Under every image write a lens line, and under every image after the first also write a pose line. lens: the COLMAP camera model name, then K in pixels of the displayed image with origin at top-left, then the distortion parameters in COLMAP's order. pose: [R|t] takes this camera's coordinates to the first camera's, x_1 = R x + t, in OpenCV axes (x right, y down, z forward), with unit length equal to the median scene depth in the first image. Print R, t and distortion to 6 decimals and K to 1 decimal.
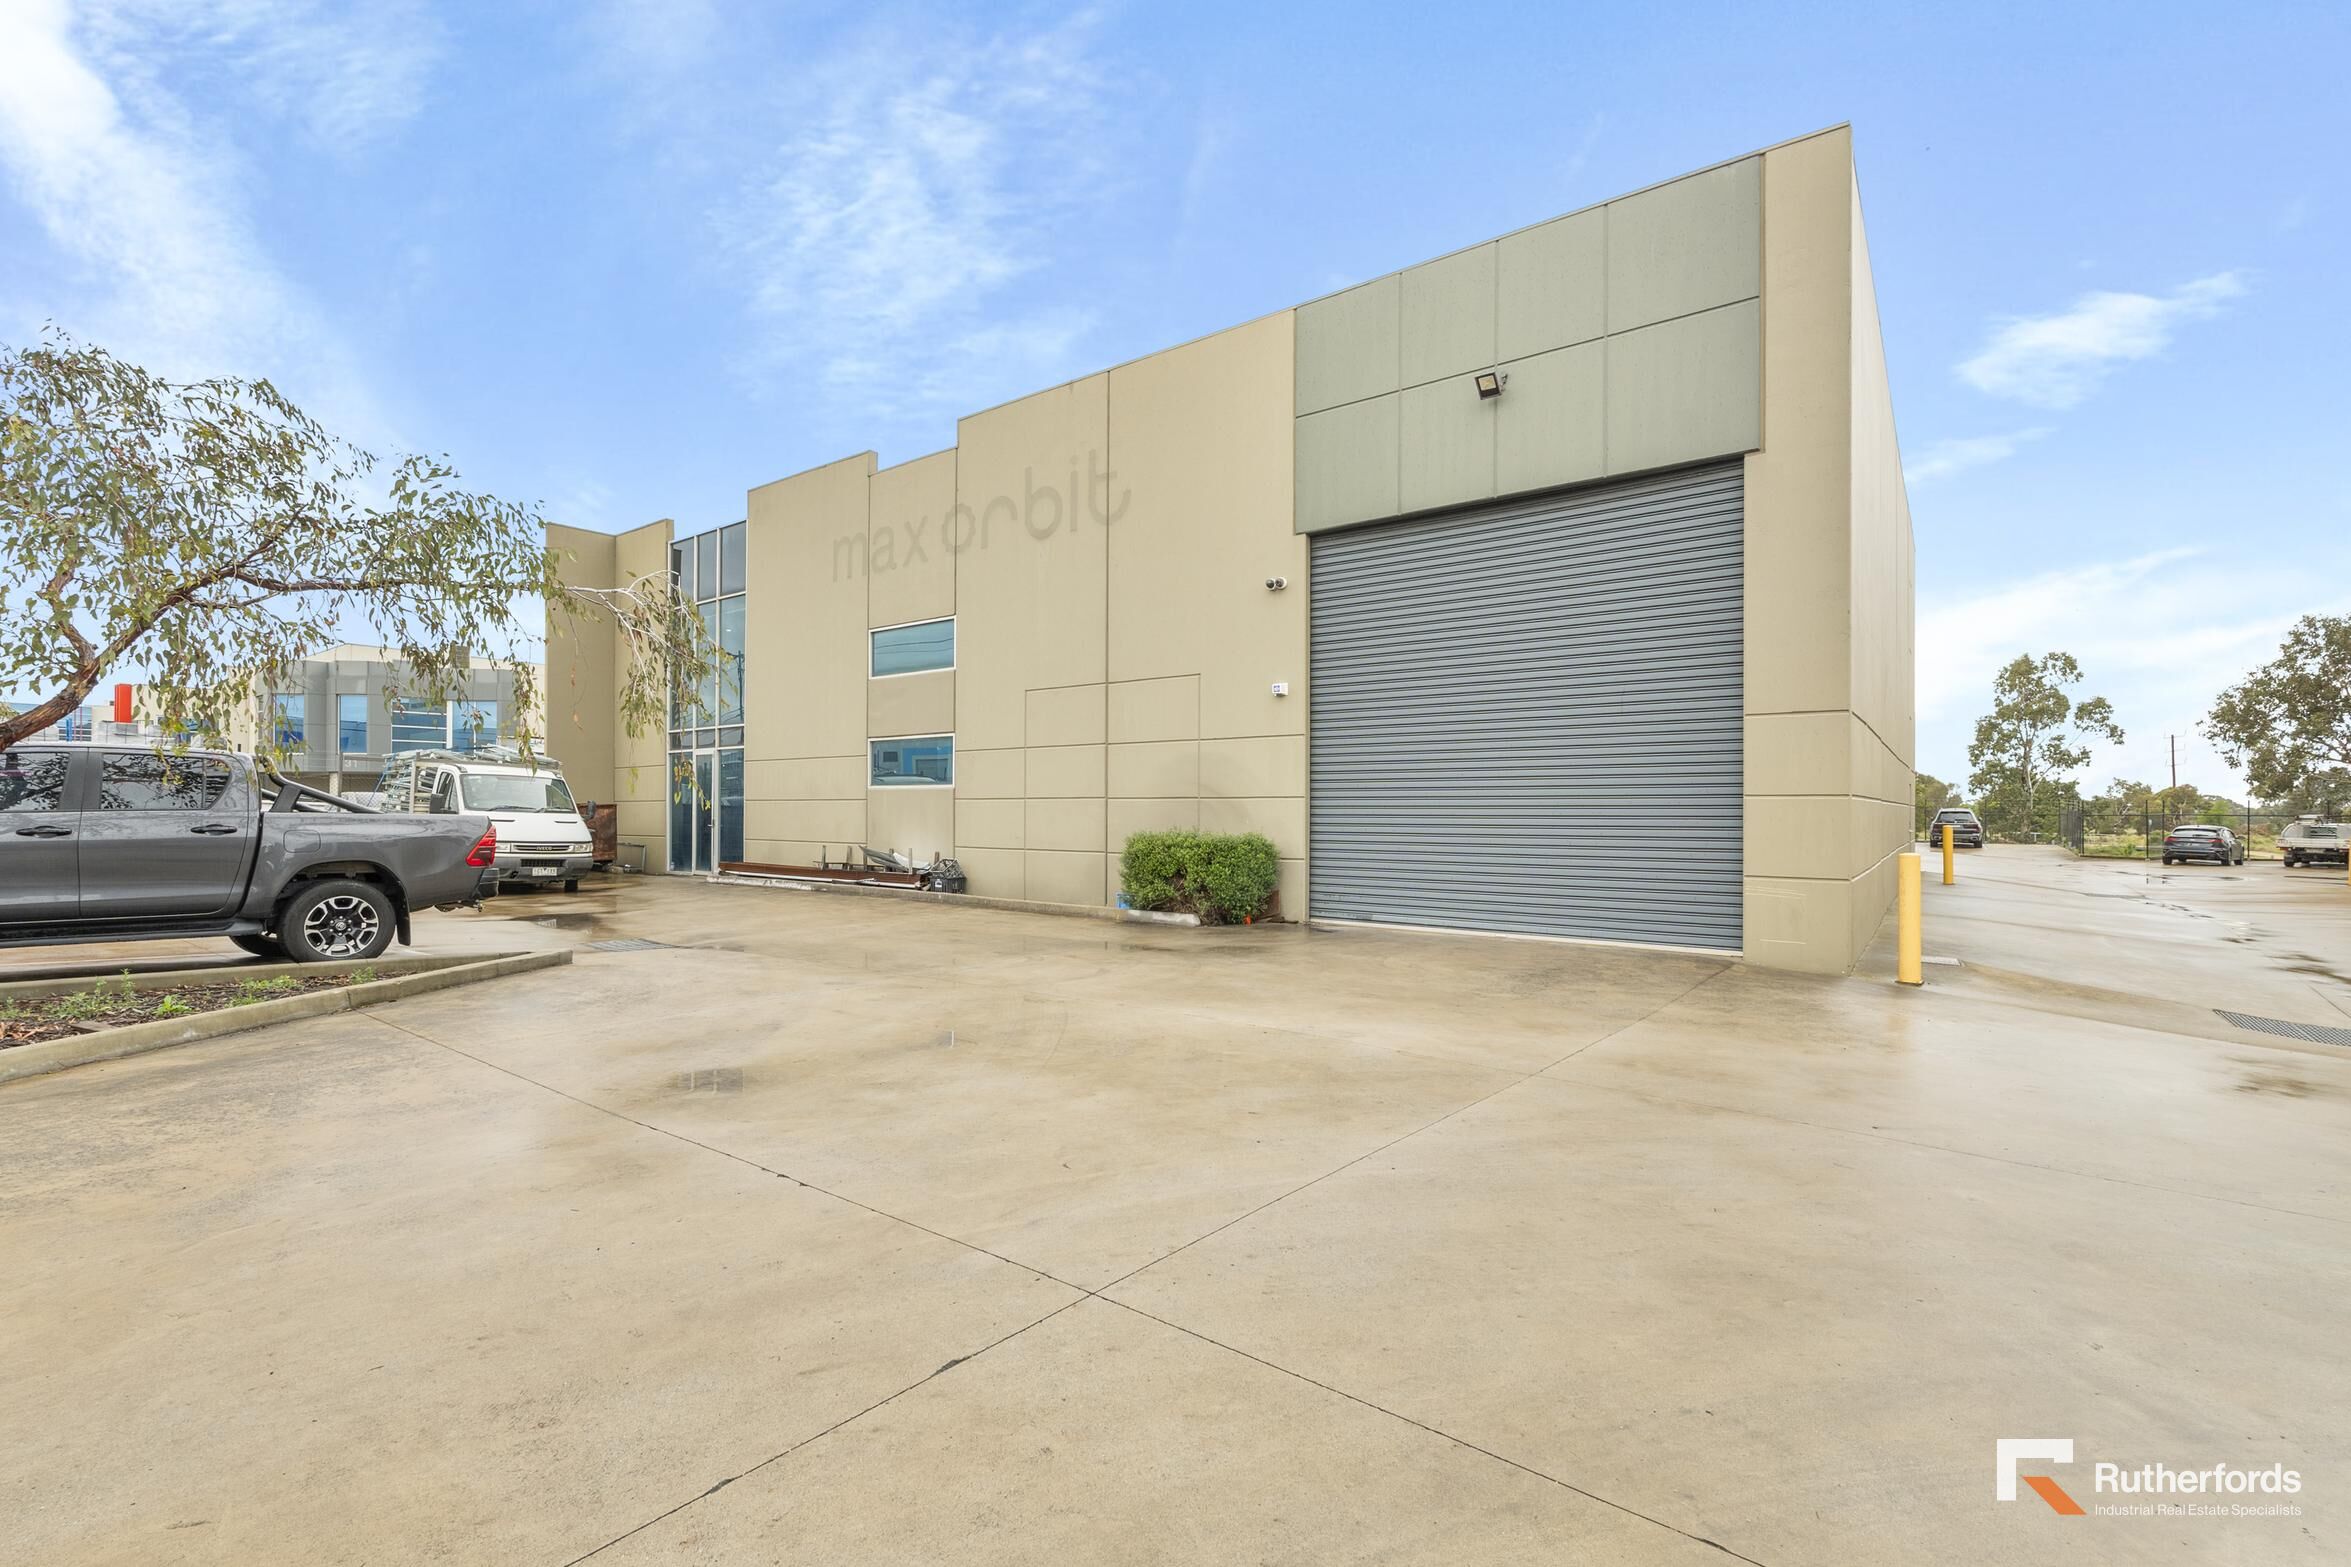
lens RADIAL K [[1019.6, 0, 1176.8], [0, 1019.6, 809.9], [0, 0, 1]] dist [-0.000990, -0.000351]
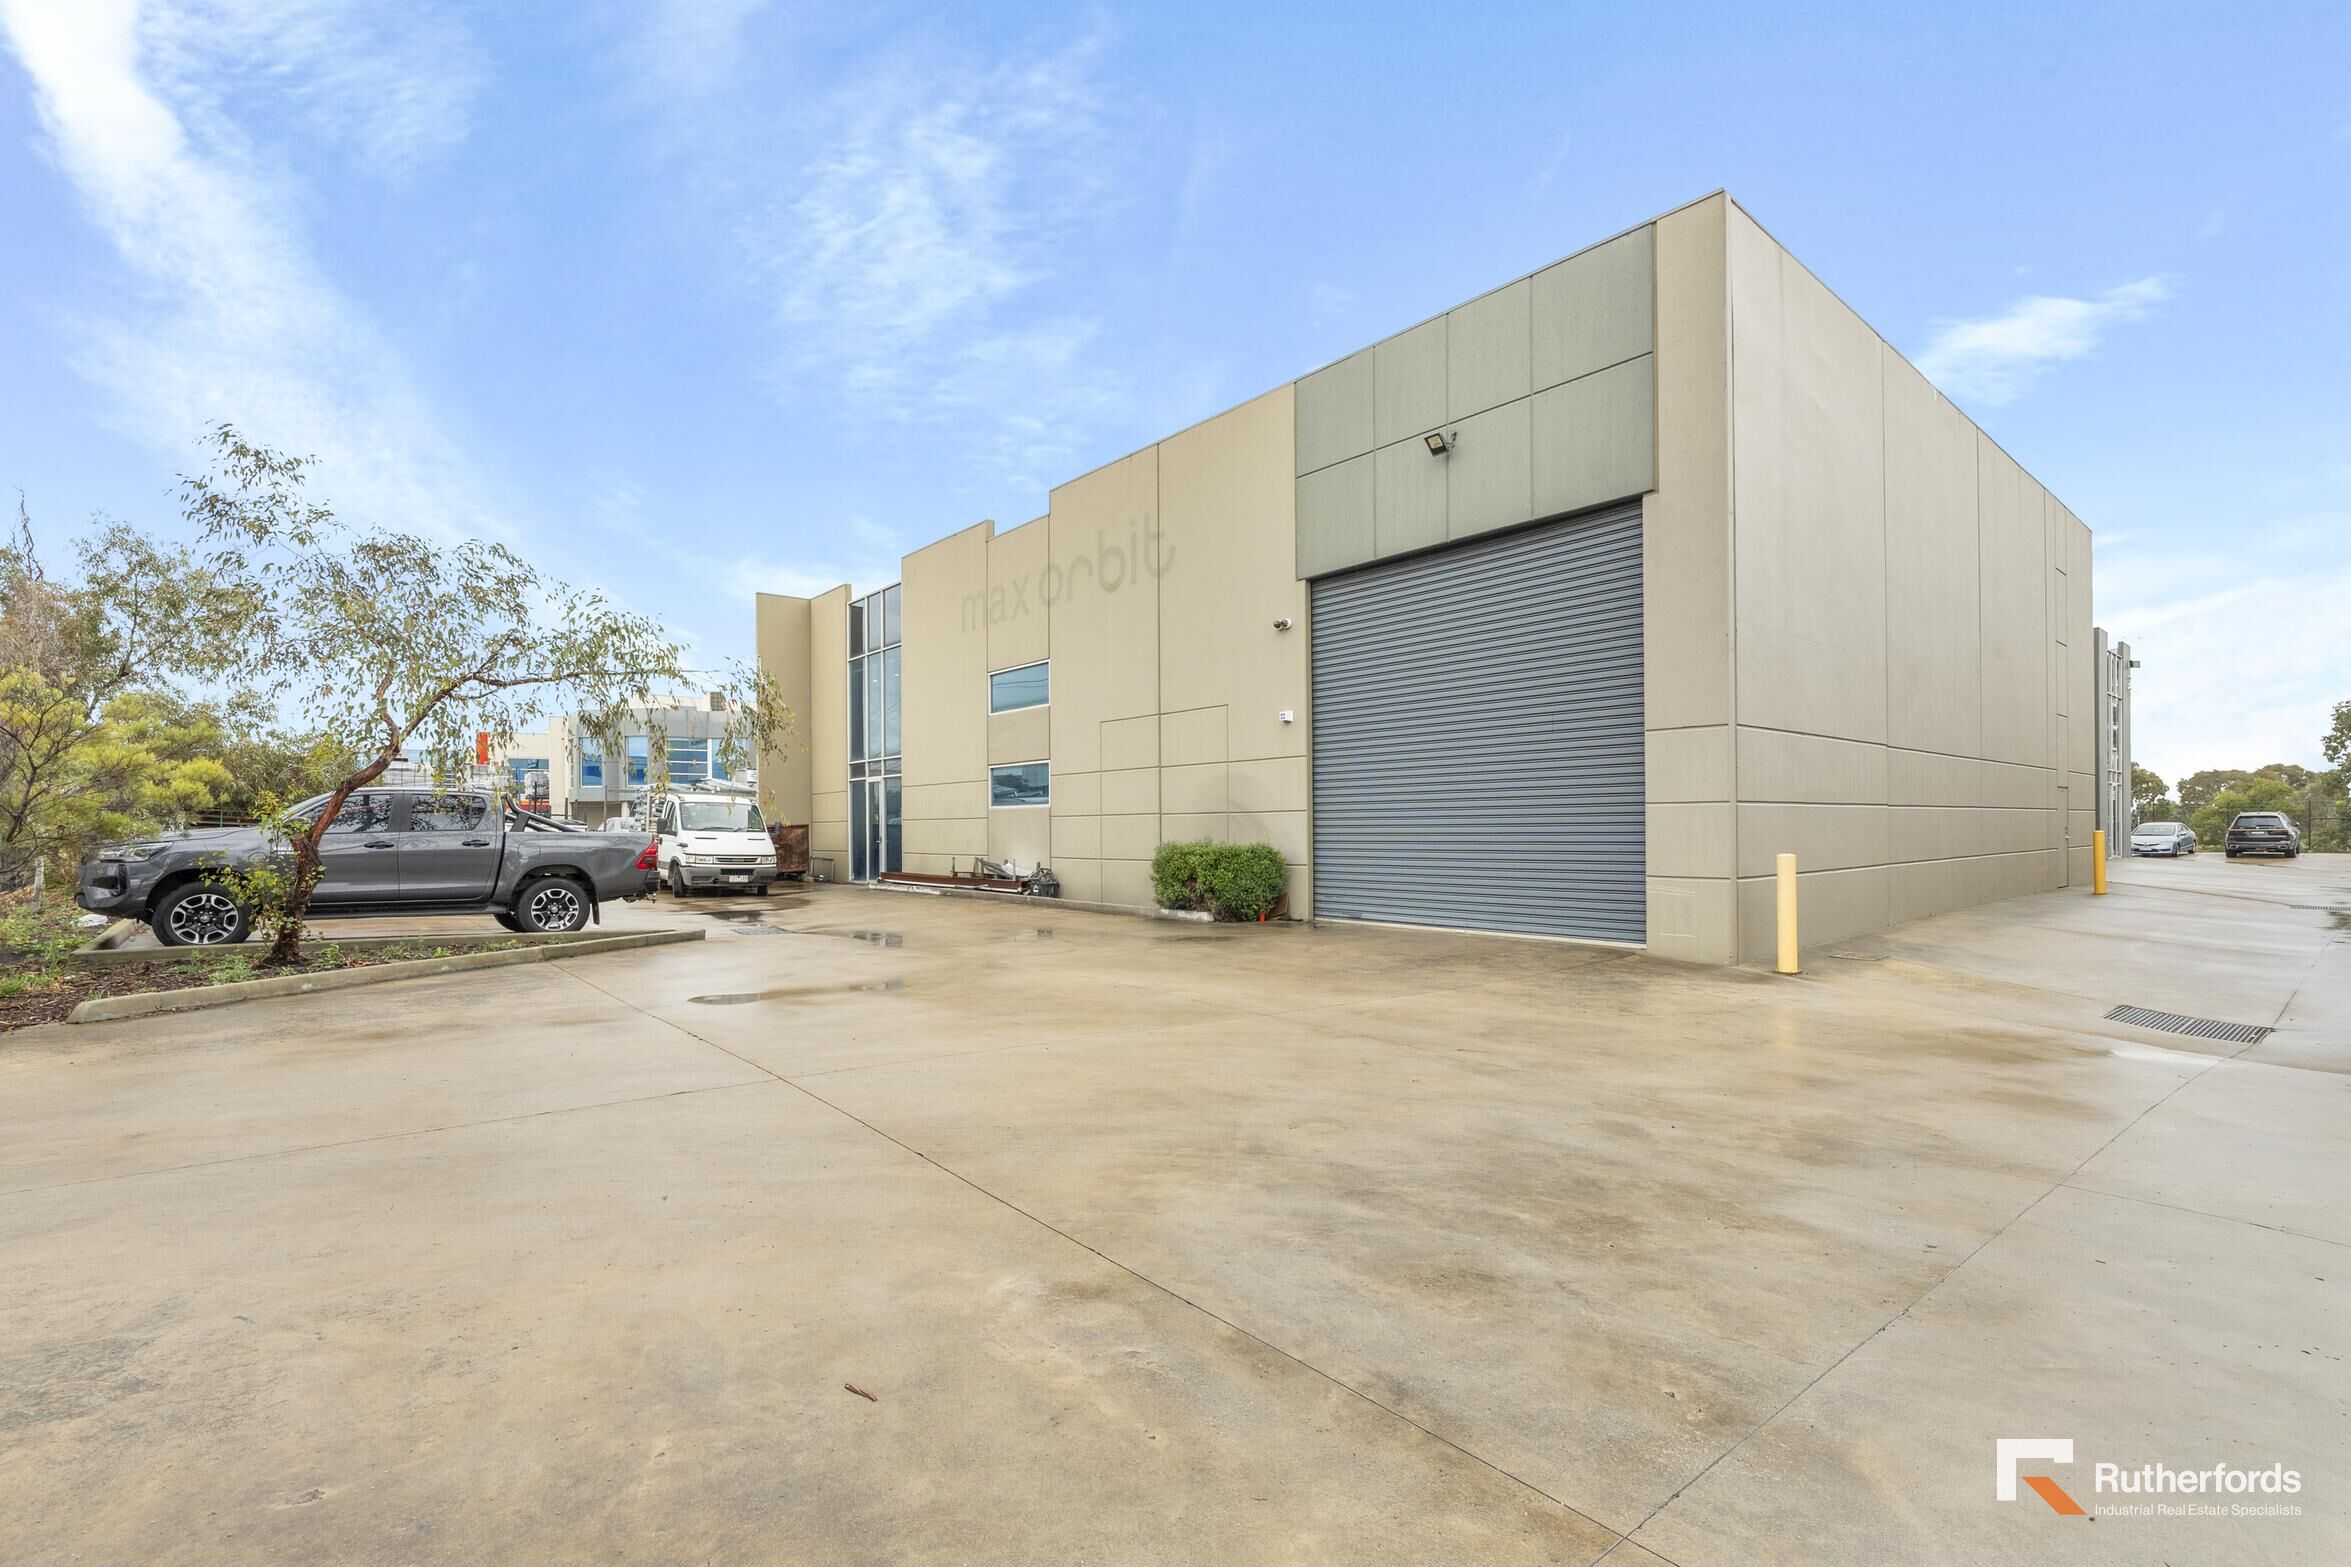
lens RADIAL K [[1032.3, 0, 1180.6], [0, 1032.3, 827.5], [0, 0, 1]] dist [0.004835, 0.000713]
pose [[0.976853, -0.011400, -0.213609, 0.202450], [0.011588, 0.999933, -0.000370, 0.004450], [0.213599, -0.002114, 0.976919, -0.137009]]
